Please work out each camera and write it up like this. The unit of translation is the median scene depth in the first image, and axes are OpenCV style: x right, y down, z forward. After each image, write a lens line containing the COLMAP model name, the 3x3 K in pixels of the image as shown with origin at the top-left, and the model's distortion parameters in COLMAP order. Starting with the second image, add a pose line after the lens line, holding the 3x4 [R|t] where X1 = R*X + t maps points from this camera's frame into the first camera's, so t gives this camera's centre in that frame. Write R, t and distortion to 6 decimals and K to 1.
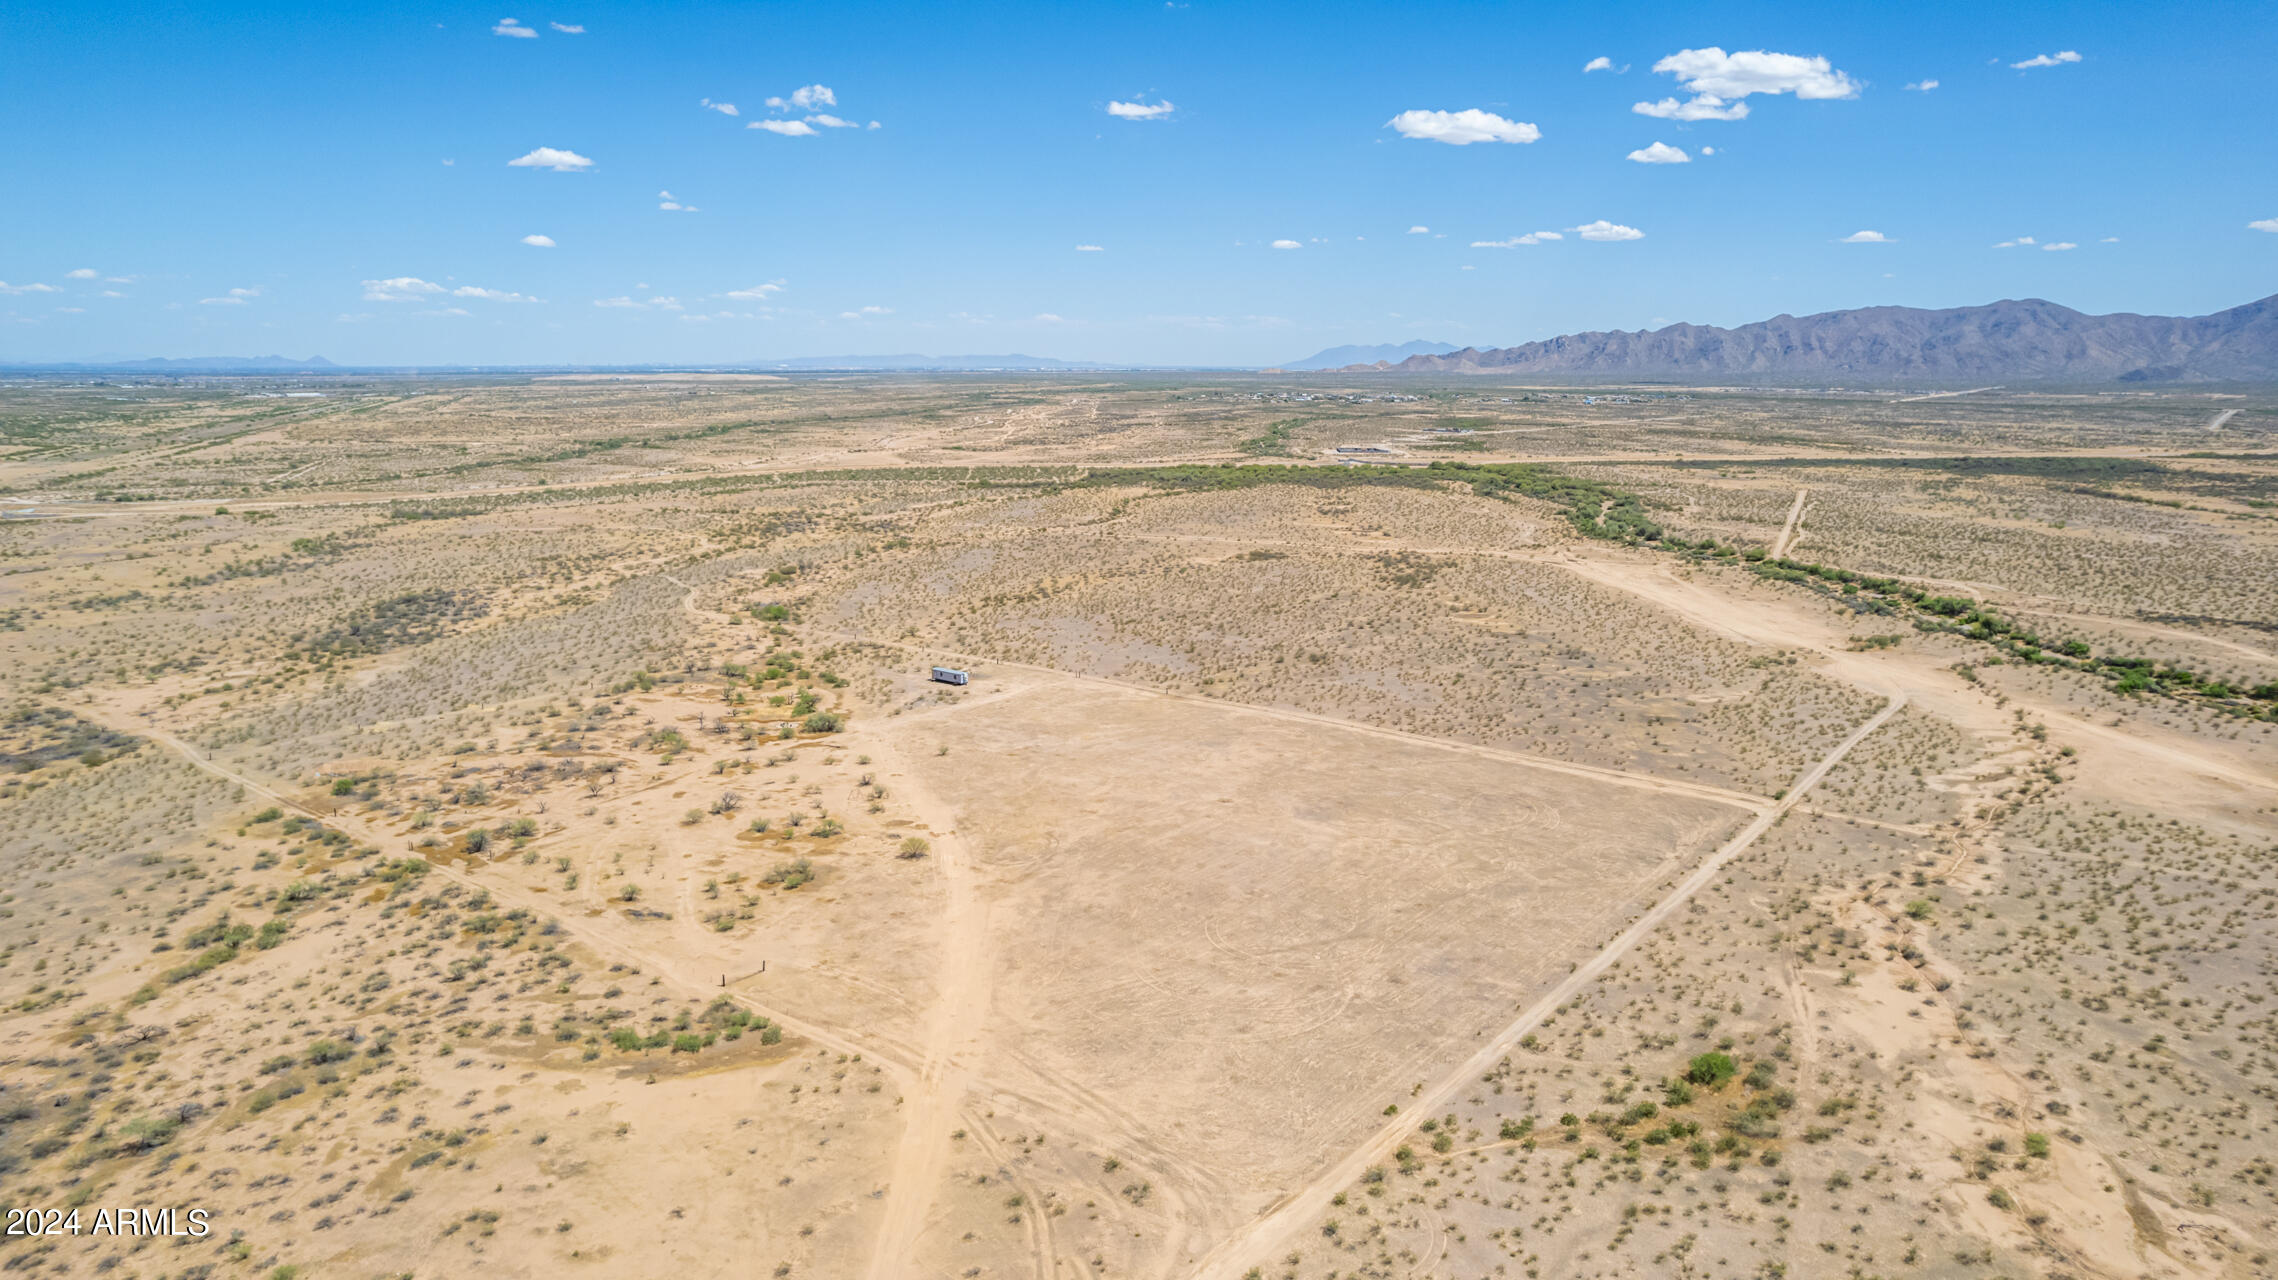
lens RADIAL K [[1454.7, 0, 1147.6], [0, 1454.7, 648.1], [0, 0, 1]] dist [-0.076002, 0.068092]
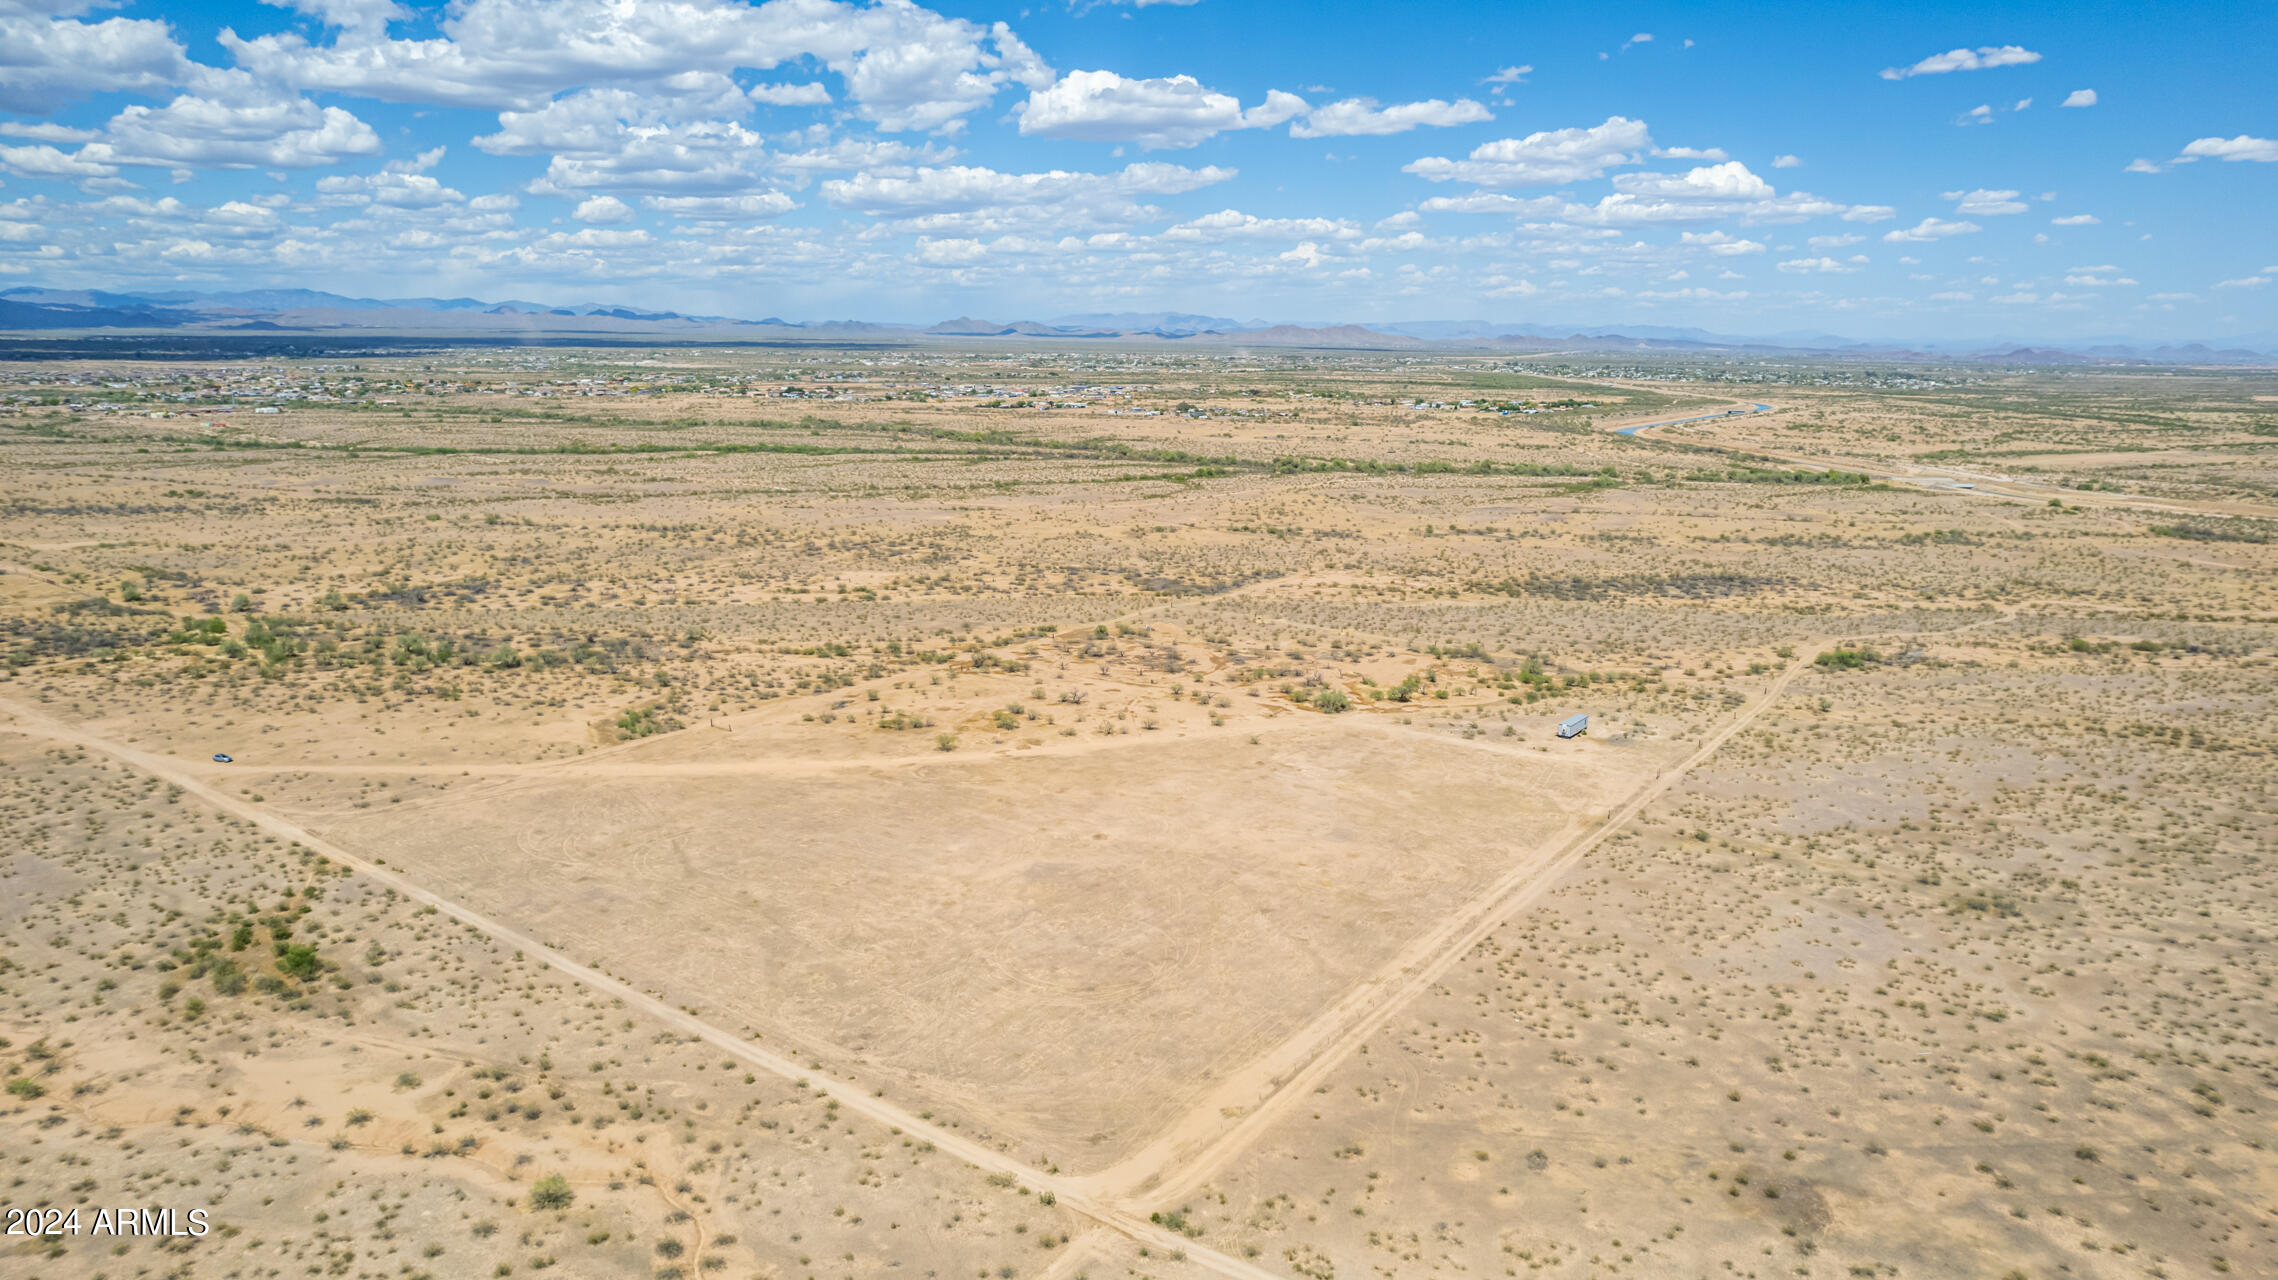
lens RADIAL K [[1454.7, 0, 1139.5], [0, 1454.7, 642.3], [0, 0, 1]] dist [-0.076002, 0.068092]
pose [[0.032784, 0.204448, -0.978328, 1.101316], [-0.203602, 0.959695, 0.193732, -0.229123], [0.978505, 0.192839, 0.073088, 1.136739]]
